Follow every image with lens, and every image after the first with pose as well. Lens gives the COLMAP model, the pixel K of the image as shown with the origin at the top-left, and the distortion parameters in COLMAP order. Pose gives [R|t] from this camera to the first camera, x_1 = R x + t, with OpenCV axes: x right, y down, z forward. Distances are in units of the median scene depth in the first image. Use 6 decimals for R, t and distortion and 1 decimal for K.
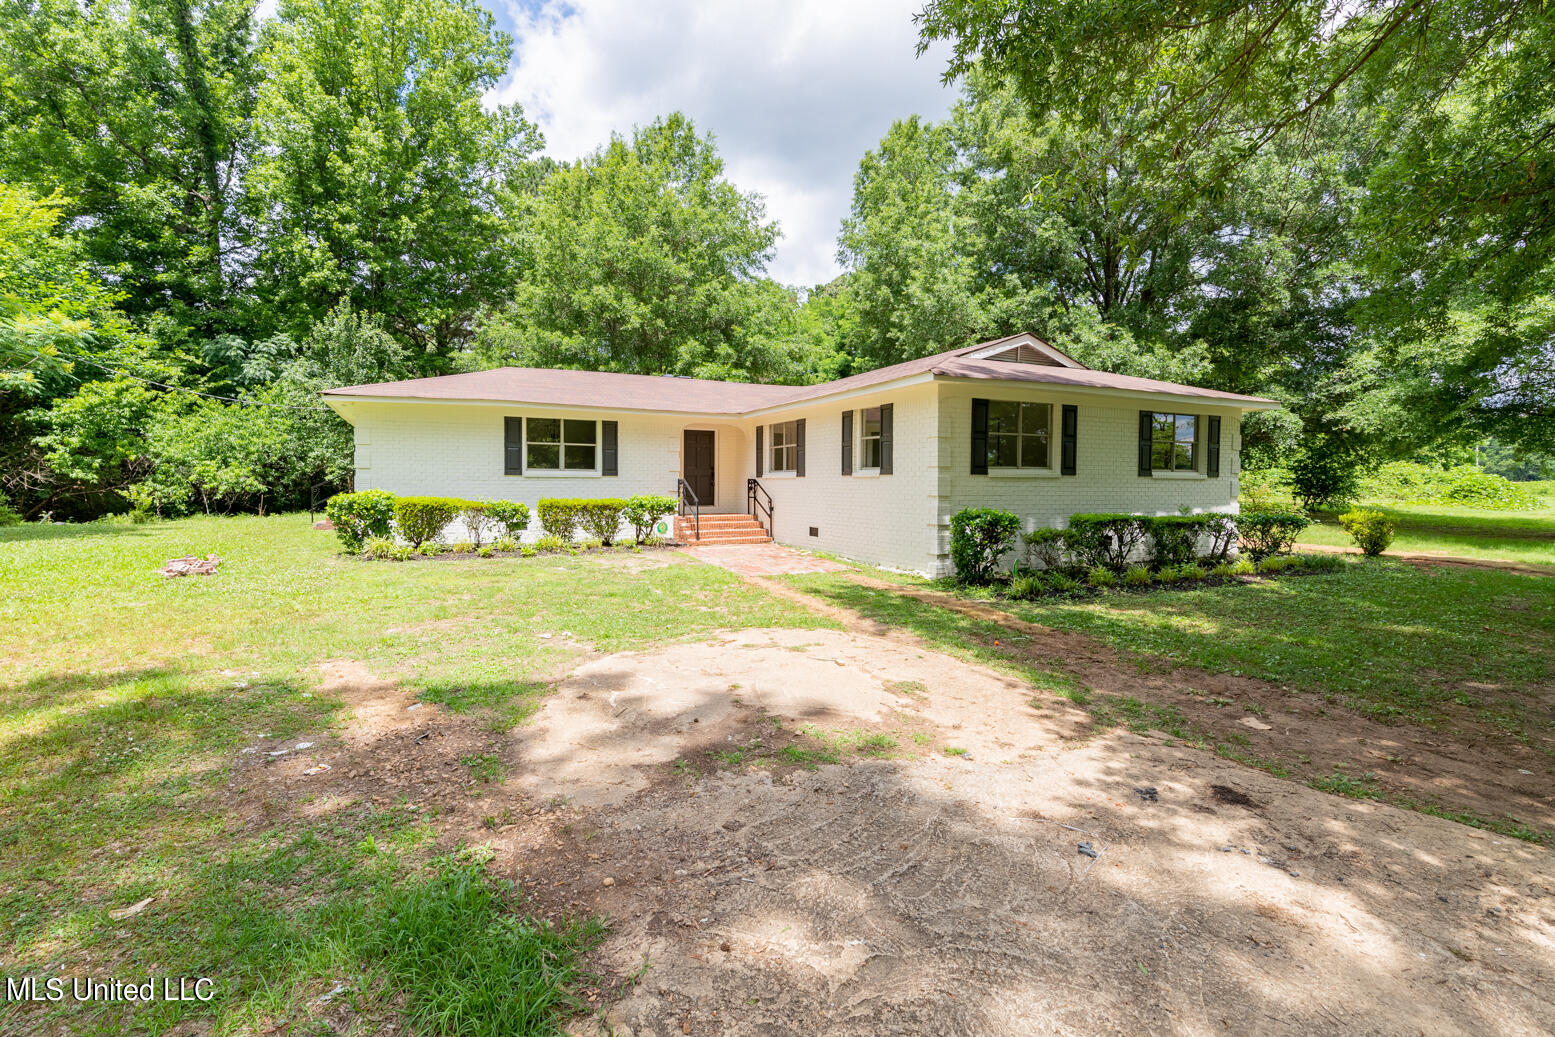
lens RADIAL K [[707.1, 0, 788.8], [0, 707.1, 498.3], [0, 0, 1]] dist [0.003027, 0.000421]
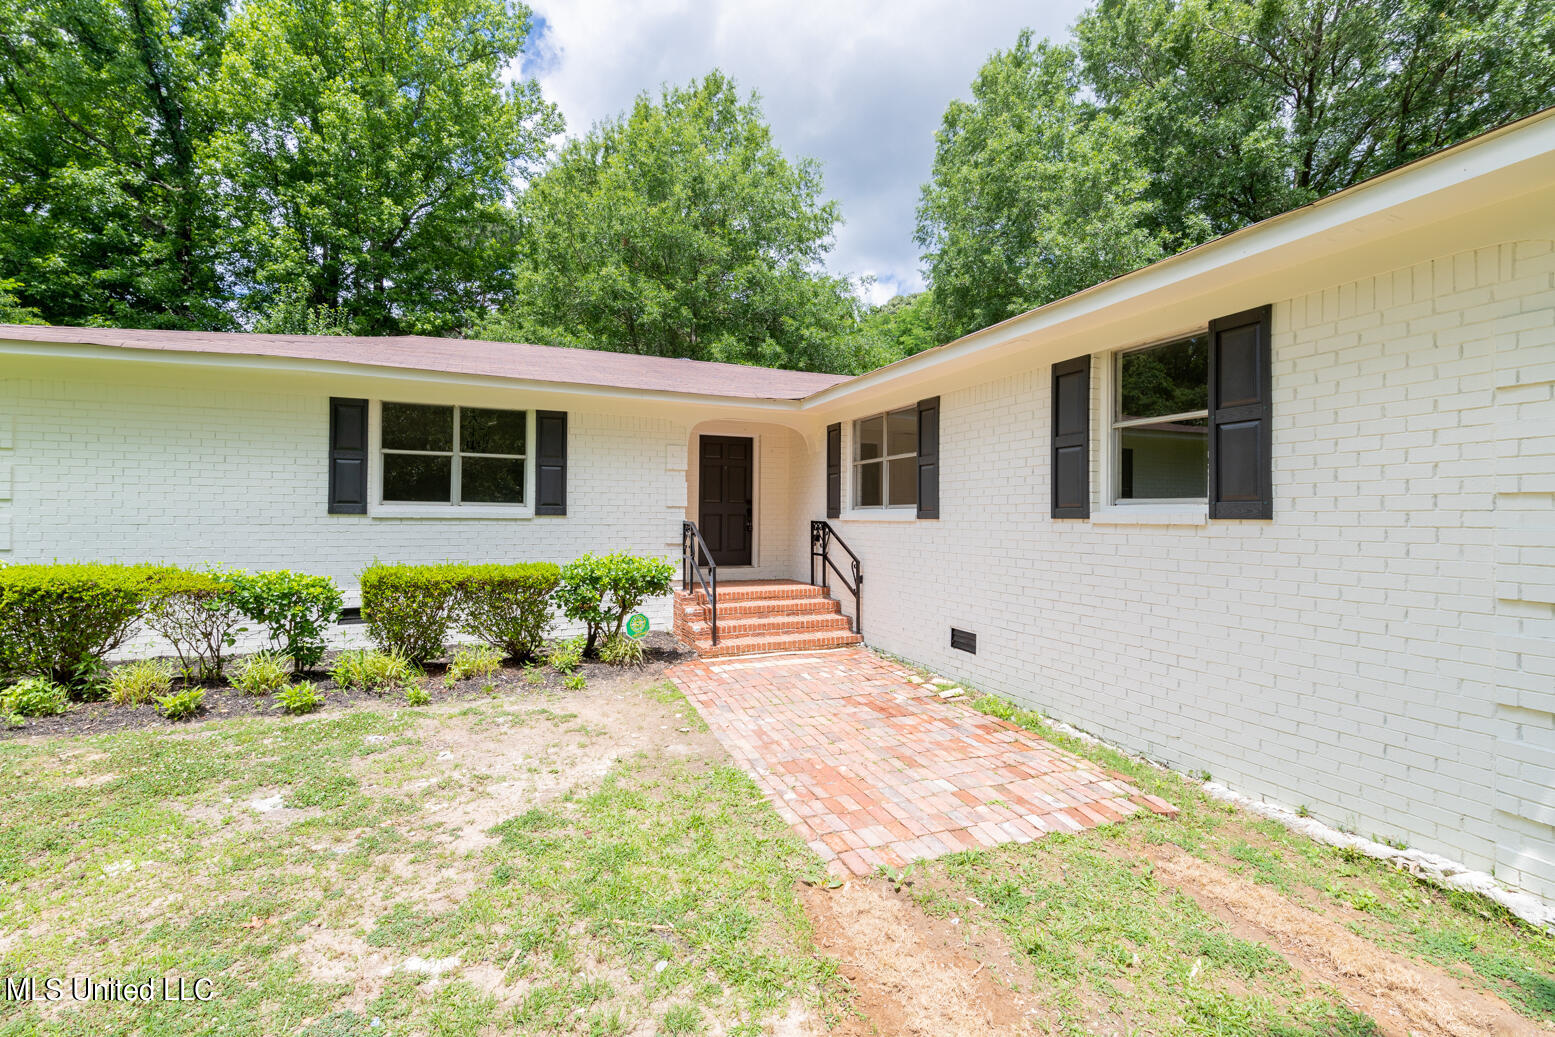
lens RADIAL K [[675.4, 0, 777.5], [0, 675.4, 518.5], [0, 0, 1]] dist [-0.002222, -0.000186]
pose [[0.996678, 0.002820, -0.081390, -0.041199], [-0.004481, 0.999785, -0.020236, -0.018429], [0.081315, 0.020533, 0.996477, 0.472160]]
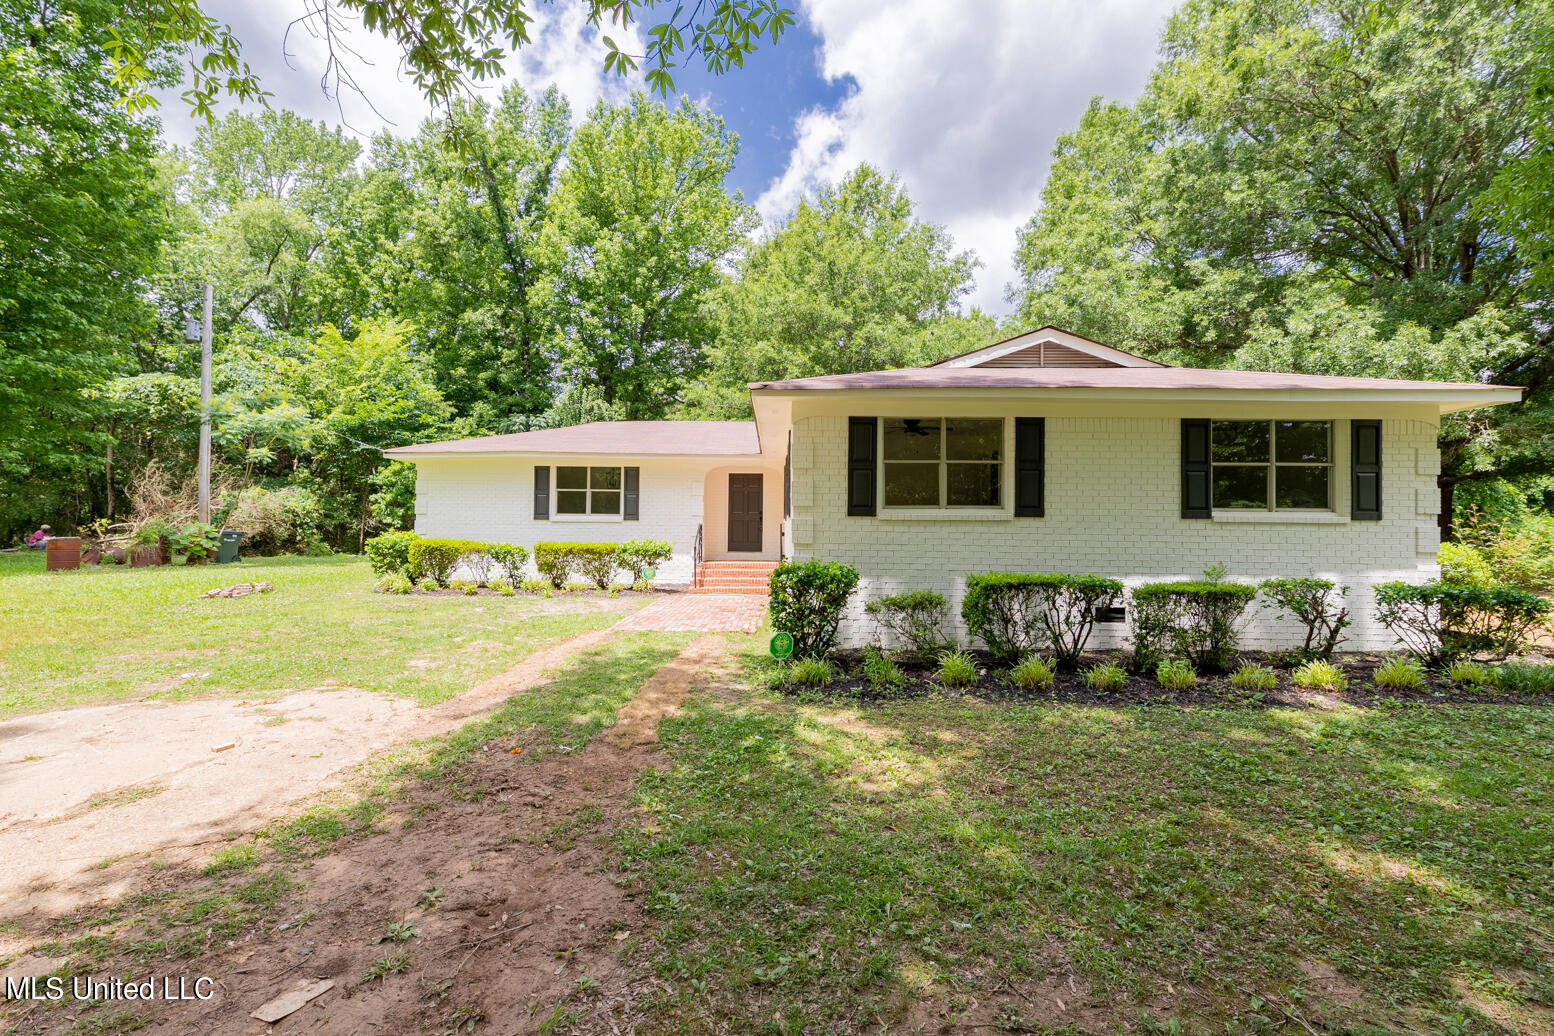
lens RADIAL K [[675.0, 0, 777.0], [0, 675.0, 518.0], [0, 0, 1]] dist [-0.002222, -0.000186]
pose [[0.888601, -0.003258, -0.458669, 0.347634], [-0.015128, 0.999223, -0.036407, -0.002798], [0.458431, 0.039290, 0.887861, 0.213842]]
